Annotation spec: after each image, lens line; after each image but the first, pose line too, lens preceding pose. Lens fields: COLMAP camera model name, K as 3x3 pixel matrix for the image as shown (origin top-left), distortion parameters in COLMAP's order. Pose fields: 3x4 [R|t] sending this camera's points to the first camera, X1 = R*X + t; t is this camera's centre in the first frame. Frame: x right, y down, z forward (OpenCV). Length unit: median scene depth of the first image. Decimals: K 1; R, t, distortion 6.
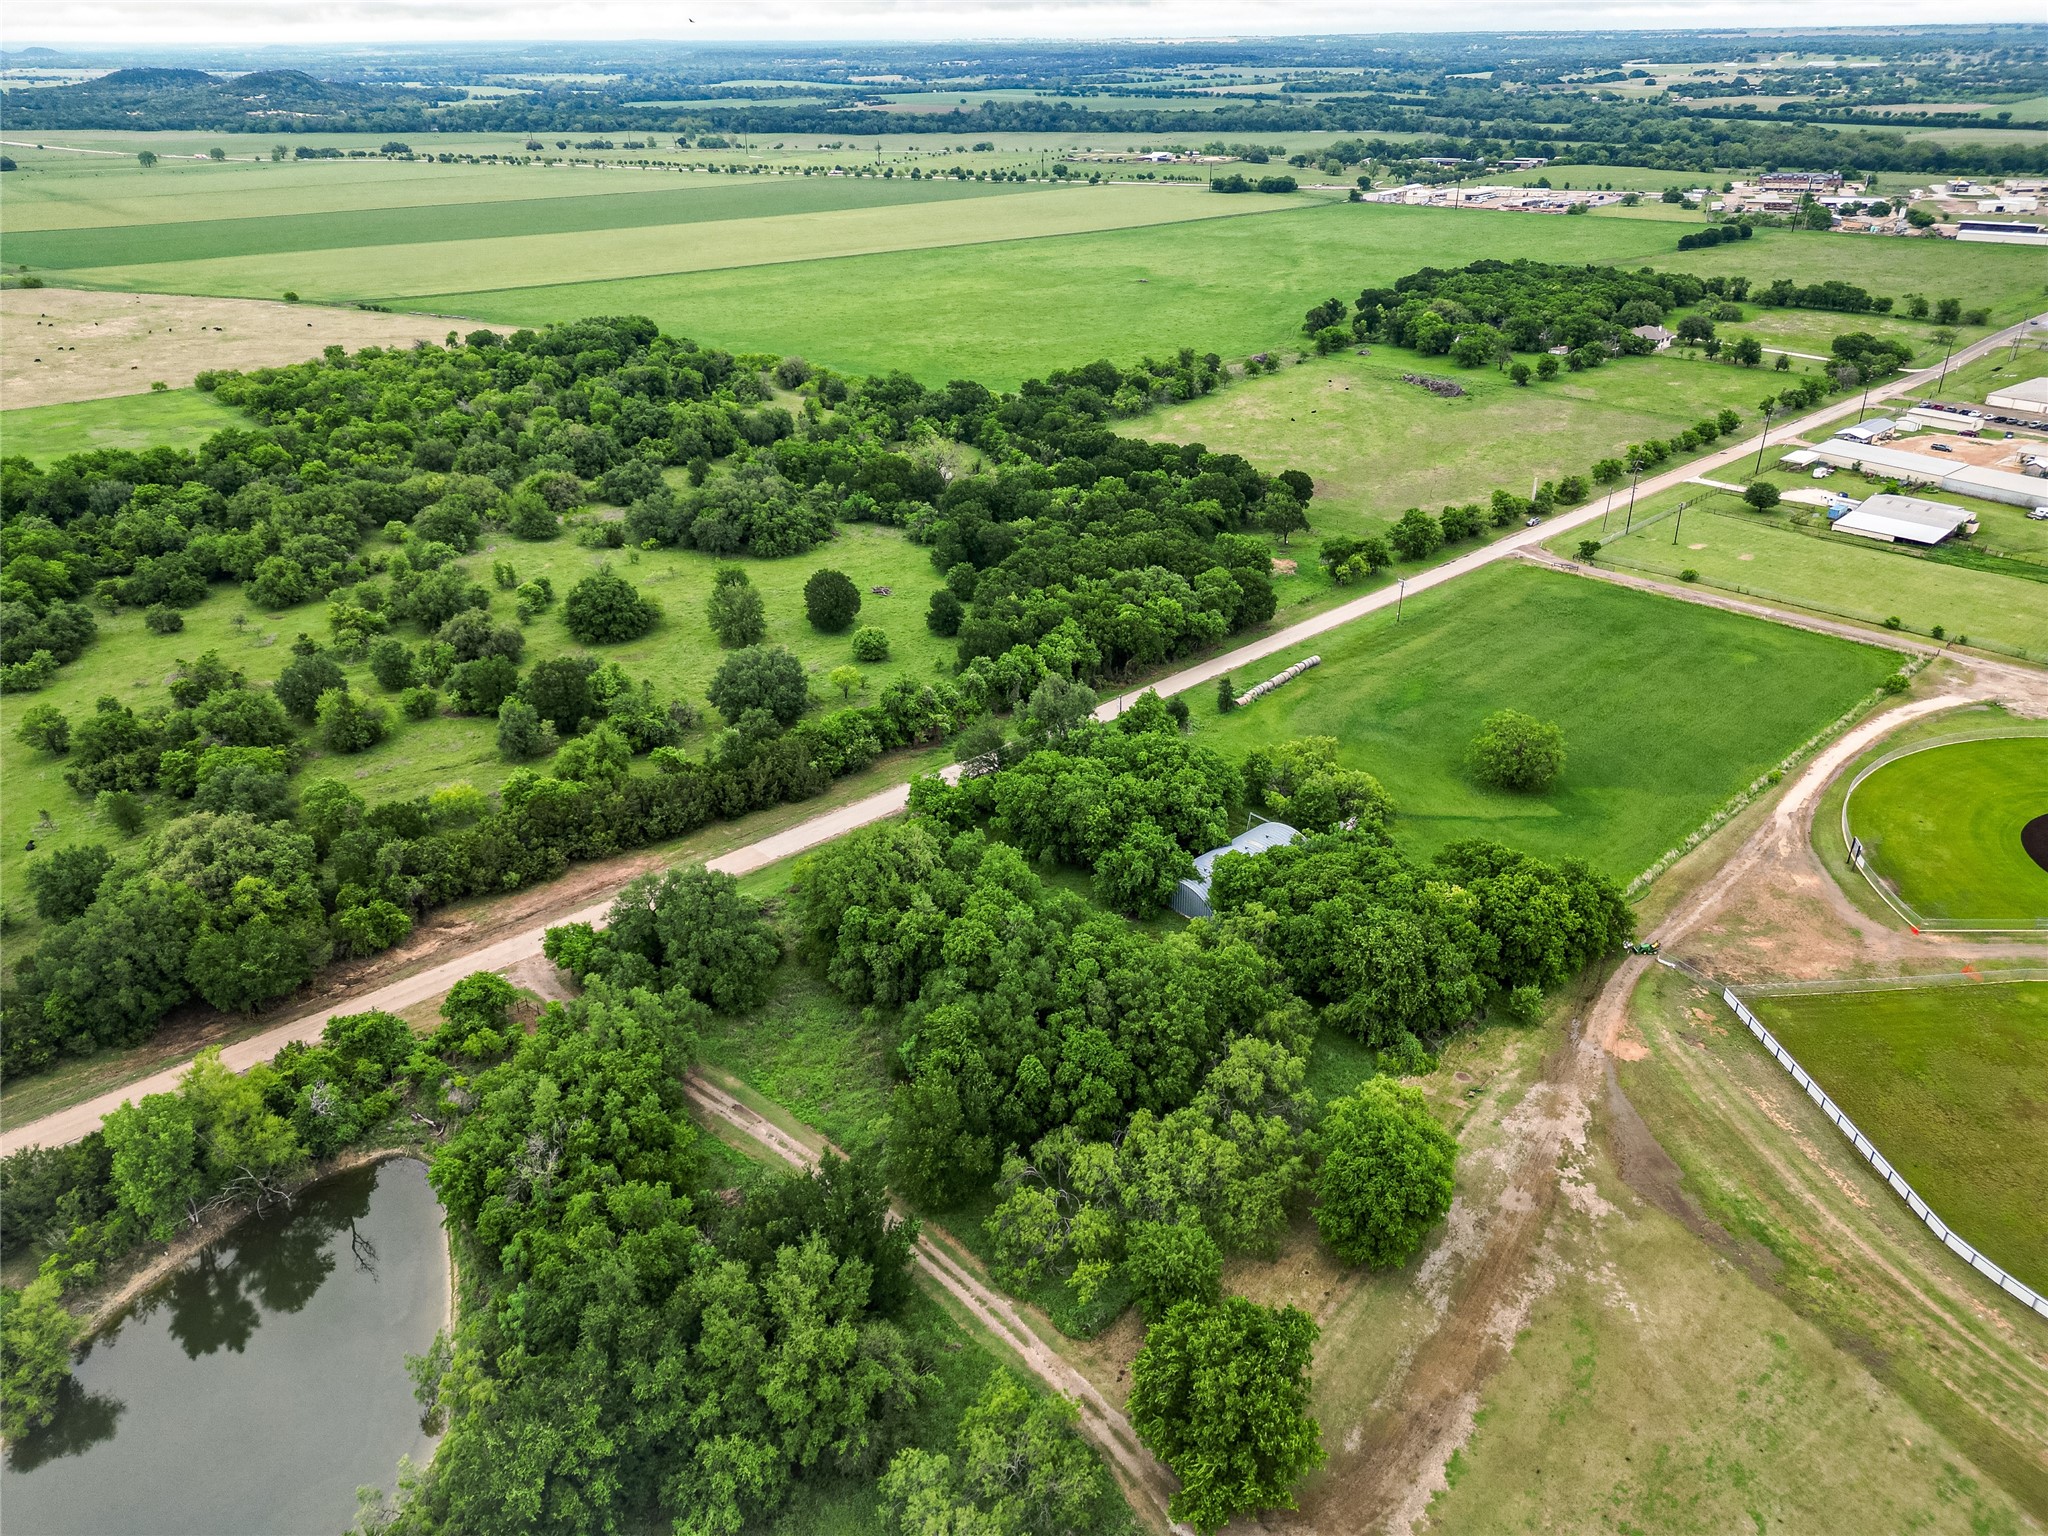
lens RADIAL K [[1441.4, 0, 1024.0], [0, 1441.4, 768.0], [0, 0, 1]] dist [0.080937, -0.076739]
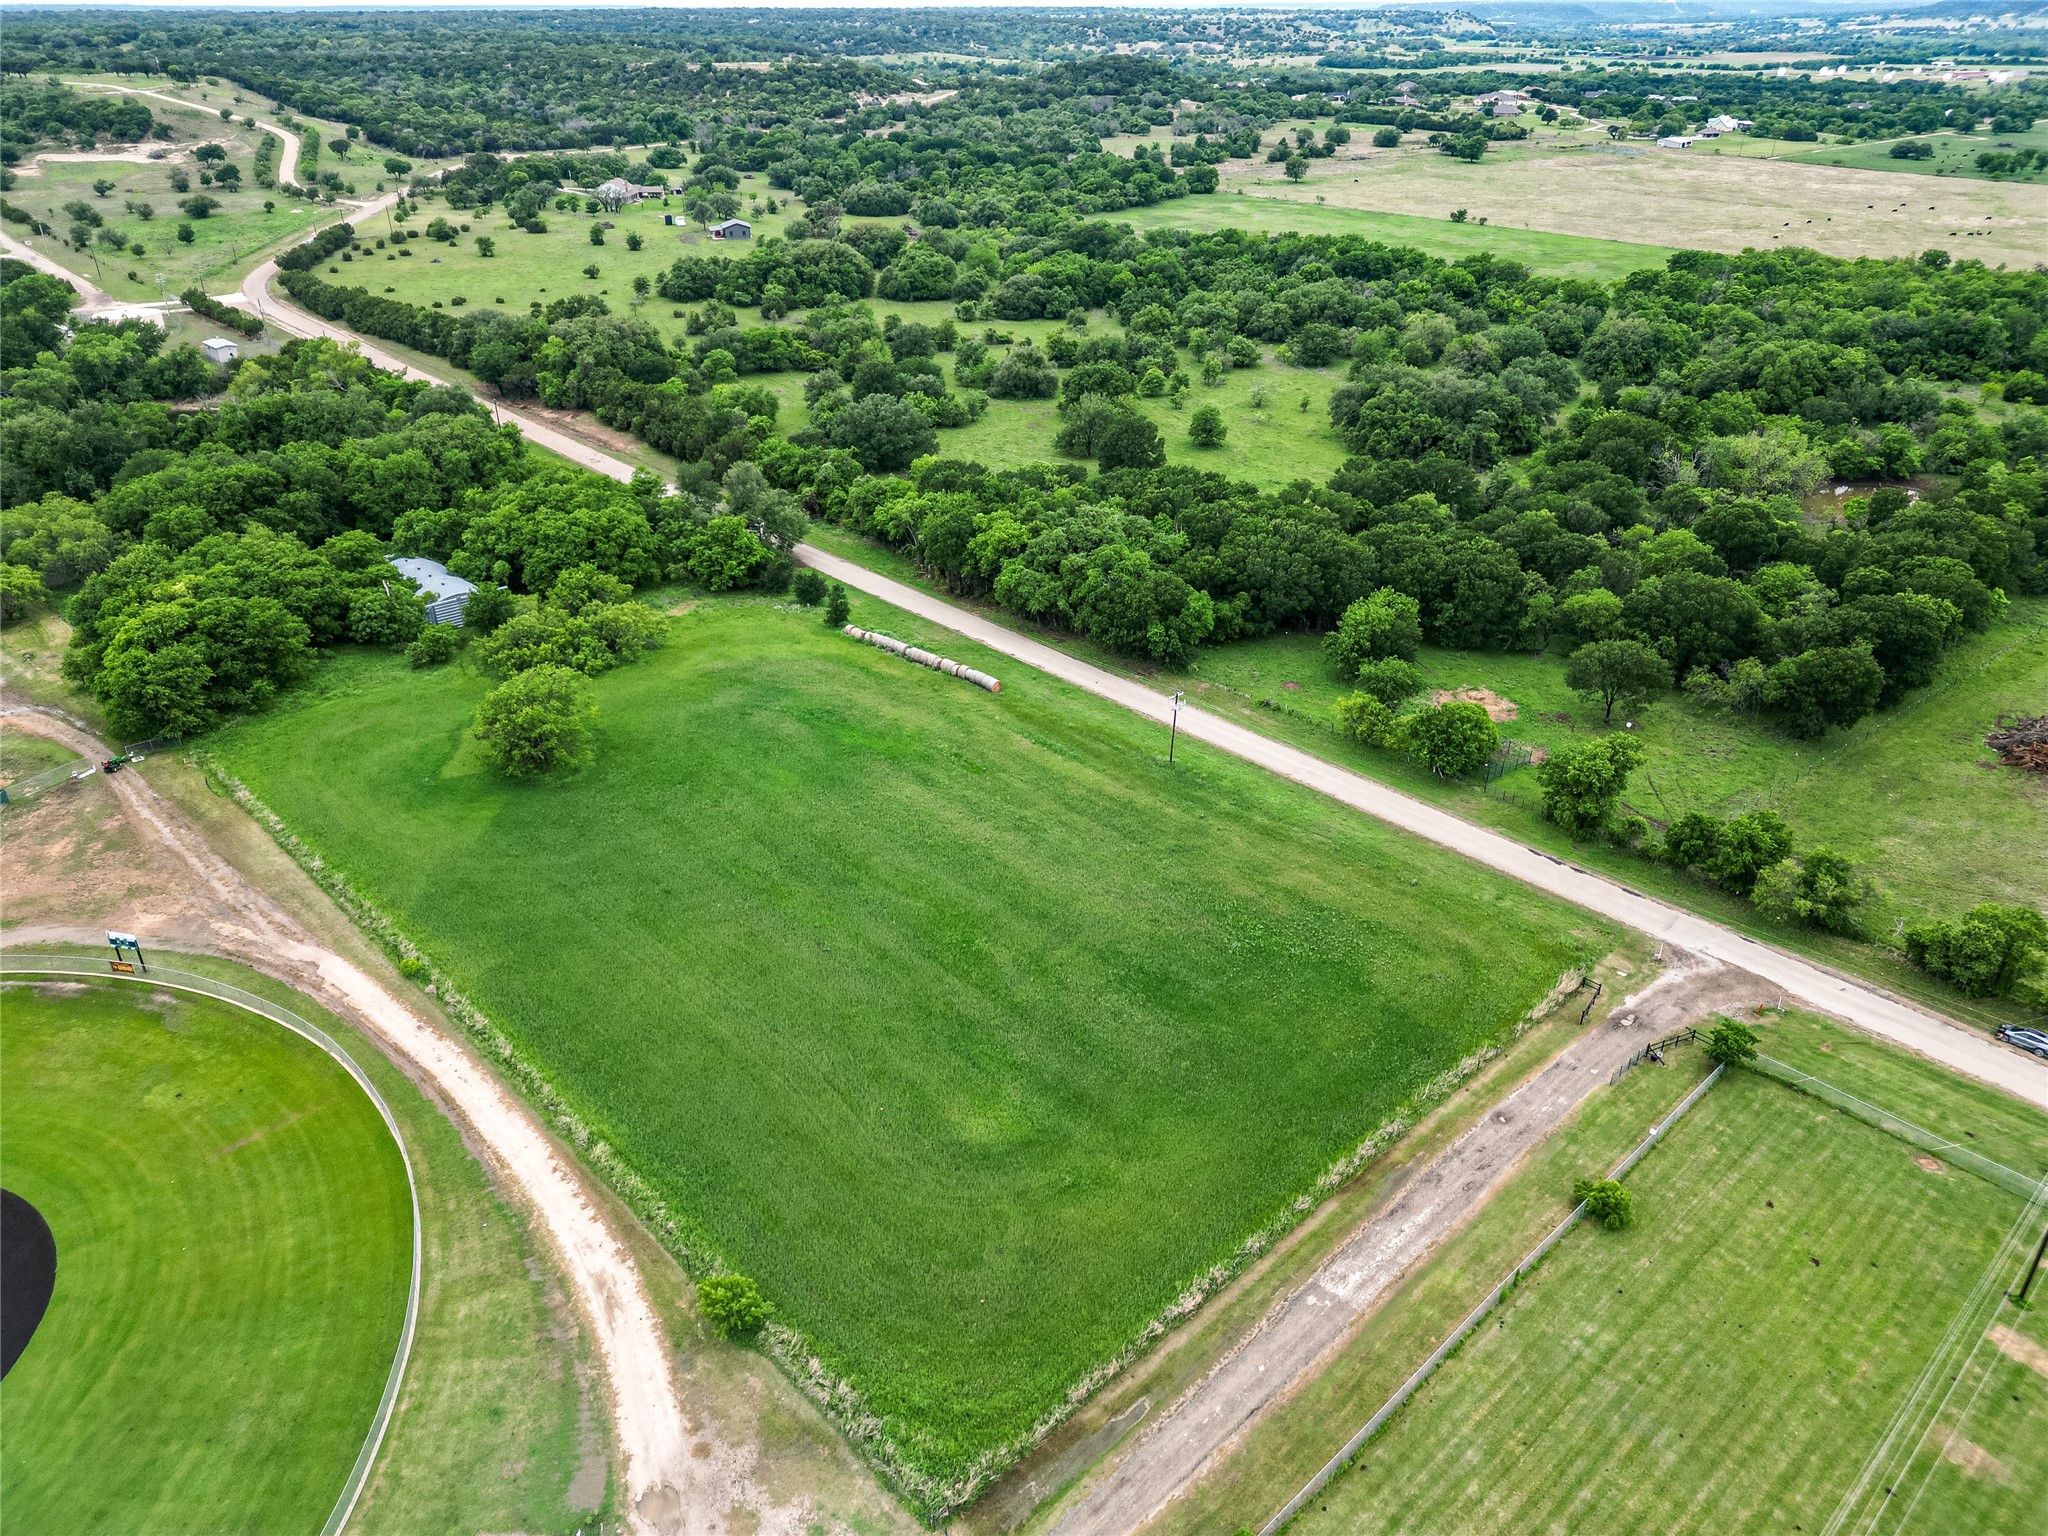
lens RADIAL K [[1441.4, 0, 1024.0], [0, 1441.4, 768.0], [0, 0, 1]] dist [0.080937, -0.076739]
pose [[-0.020169, 0.472752, -0.880964, 0.994893], [-0.441571, 0.786334, 0.432080, -0.417755], [0.897000, 0.397723, 0.192894, 1.094074]]
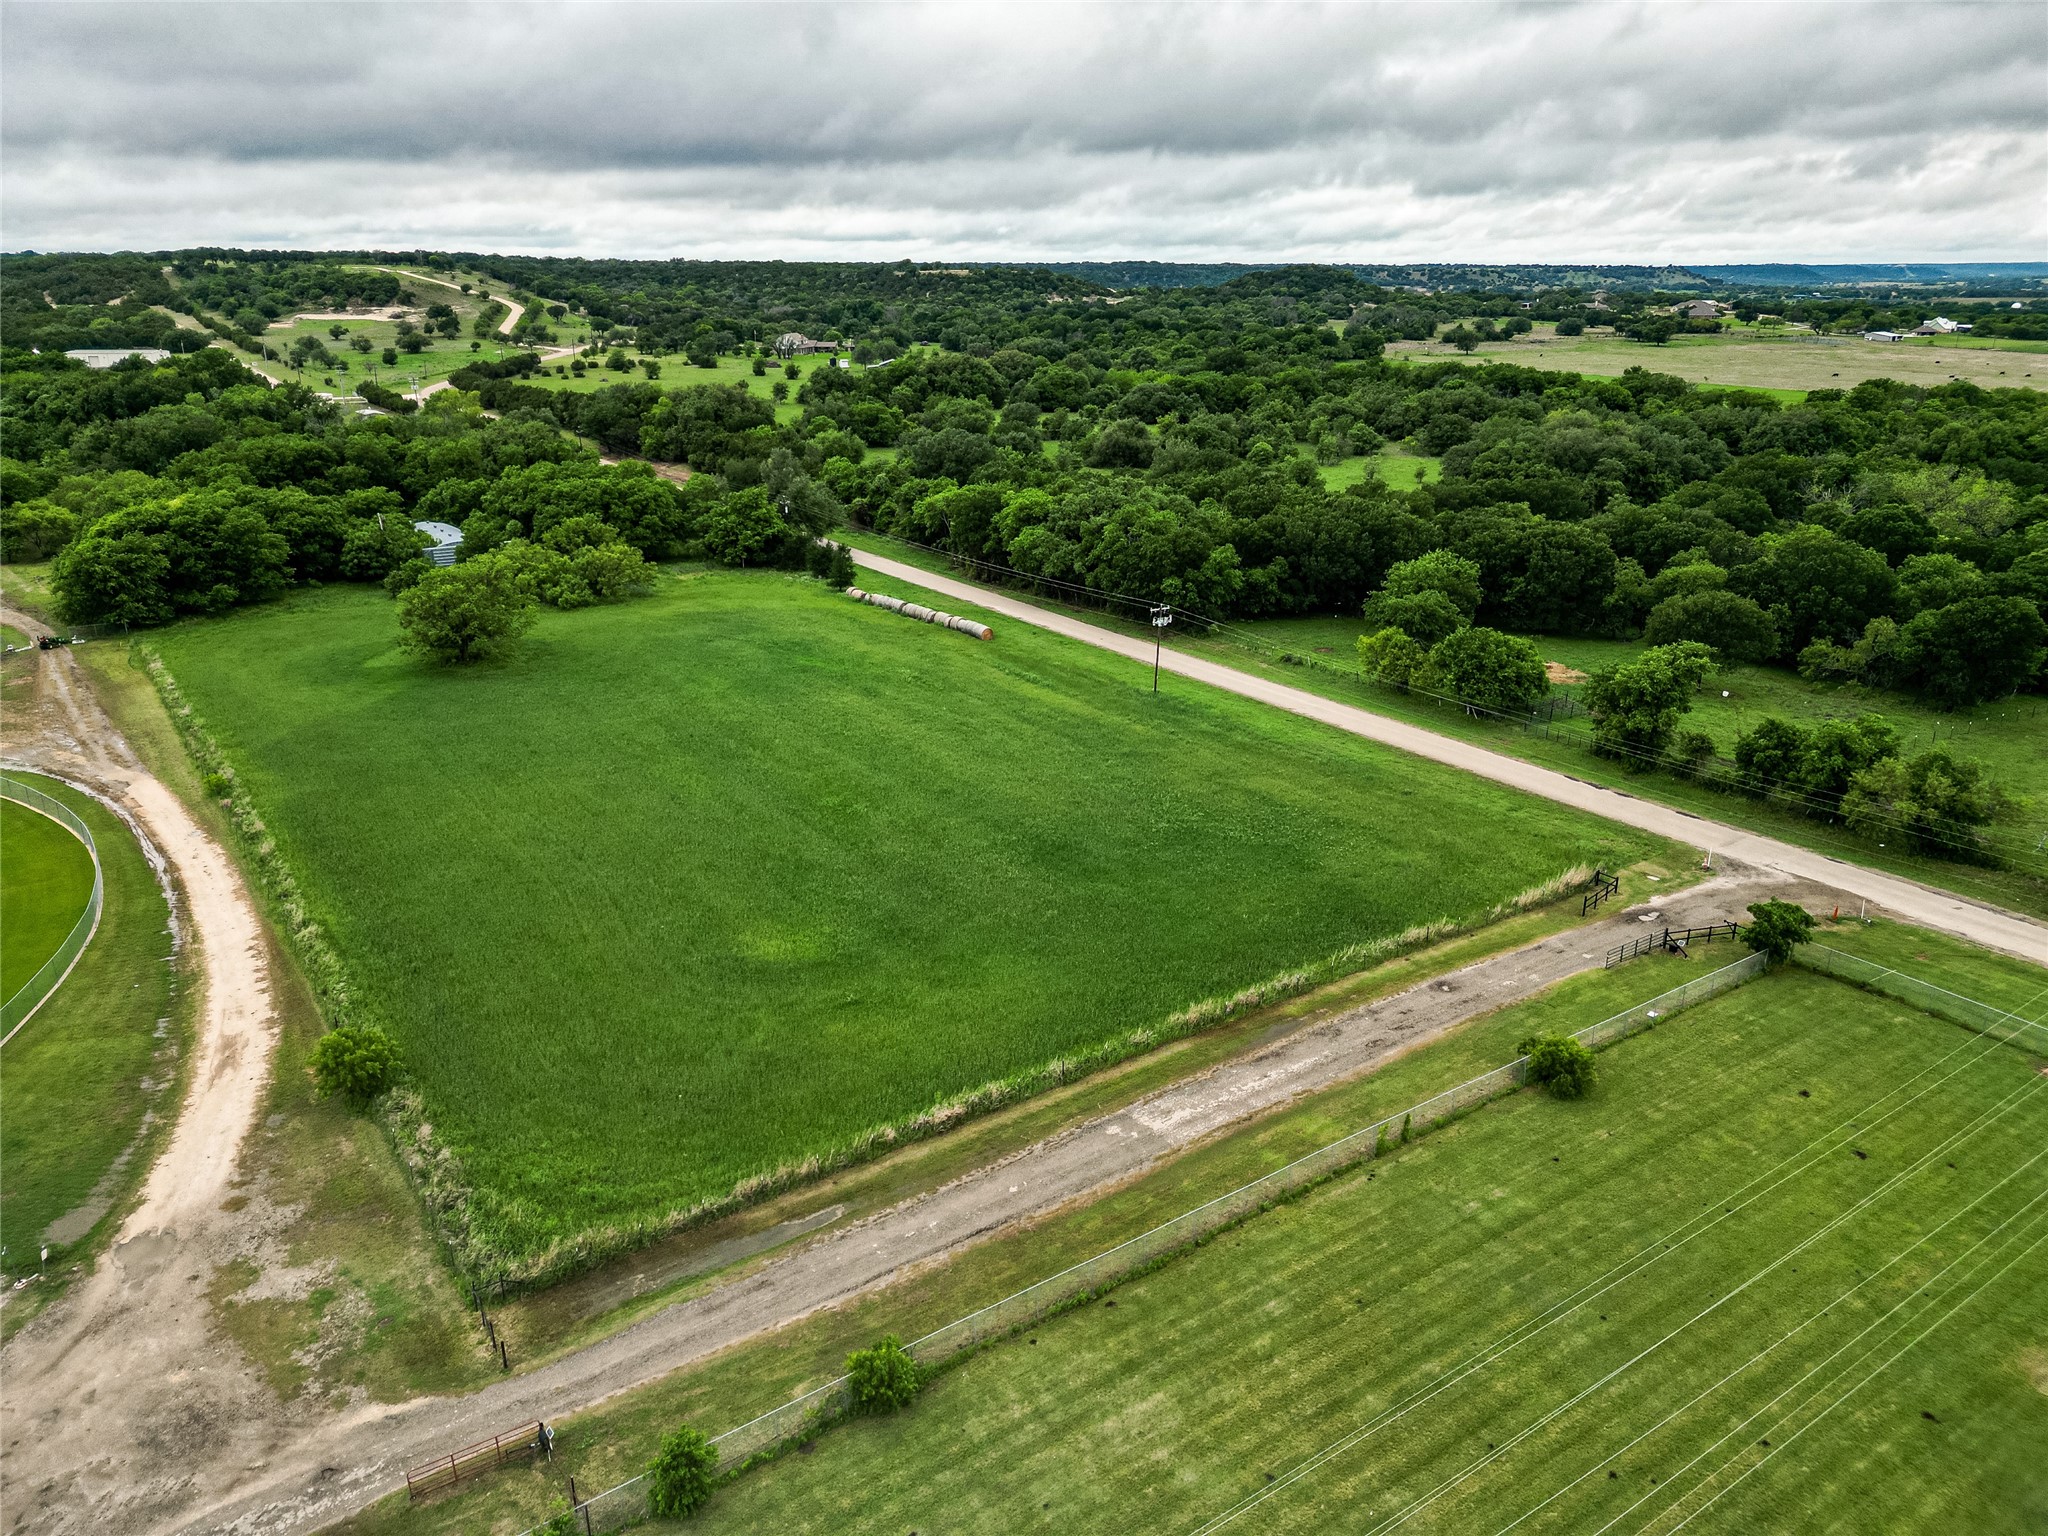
lens RADIAL K [[1441.4, 0, 1024.0], [0, 1441.4, 768.0], [0, 0, 1]] dist [0.080937, -0.076739]
pose [[-0.165606, 0.322682, -0.931907, 0.956352], [-0.438610, 0.822253, 0.362657, -0.311716], [0.883287, 0.468802, 0.005362, 1.265392]]
